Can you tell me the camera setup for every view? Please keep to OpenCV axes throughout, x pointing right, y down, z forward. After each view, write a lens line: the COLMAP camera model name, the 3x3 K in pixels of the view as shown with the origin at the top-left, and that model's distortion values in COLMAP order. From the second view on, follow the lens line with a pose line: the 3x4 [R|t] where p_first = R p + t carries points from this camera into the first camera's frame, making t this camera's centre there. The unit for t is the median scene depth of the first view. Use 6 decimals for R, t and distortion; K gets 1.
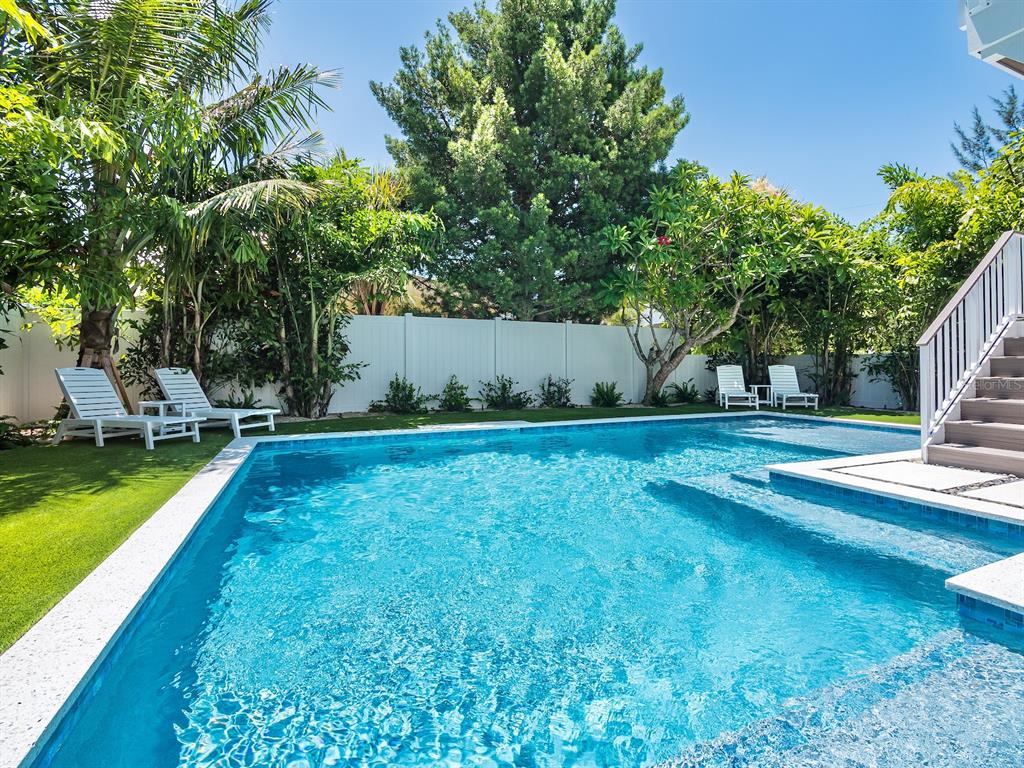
lens RADIAL K [[482.7, 0, 509.6], [0, 482.7, 364.5], [0, 0, 1]] dist [-0.001615, 0.000117]
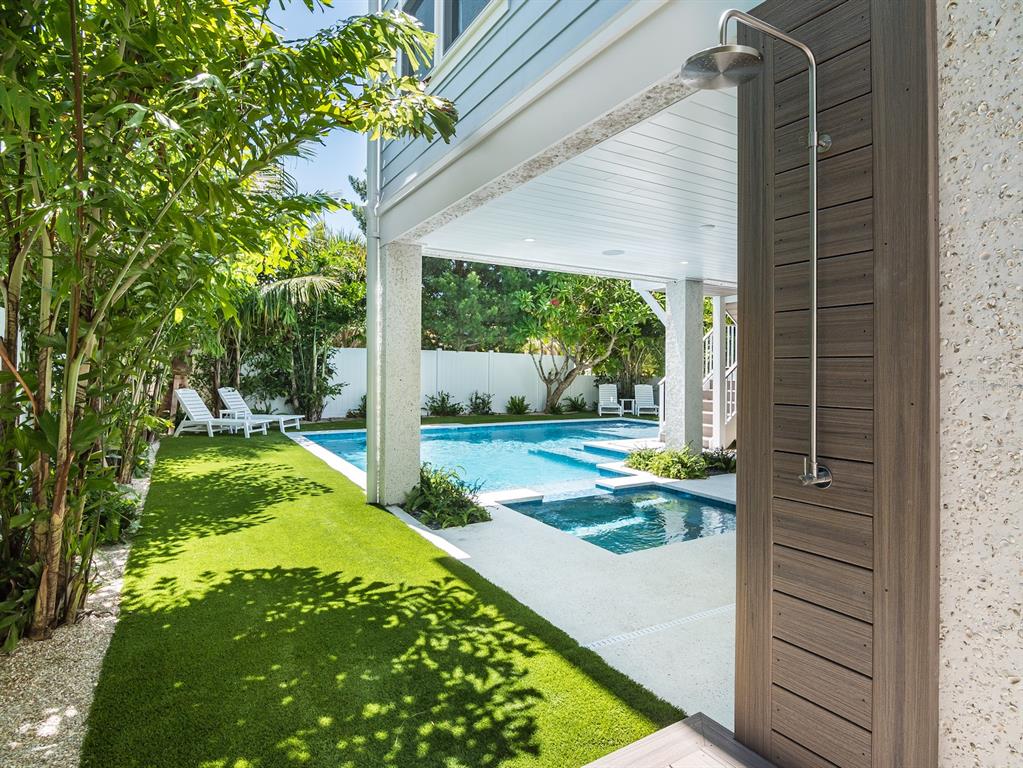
lens RADIAL K [[537.4, 0, 514.2], [0, 537.4, 376.7], [0, 0, 1]] dist [0.000312, -0.000029]
pose [[0.986555, 0.013485, 0.162870, -0.058177], [-0.016127, 0.999759, 0.014907, -0.041802], [-0.162630, -0.017334, 0.986535, -0.502590]]
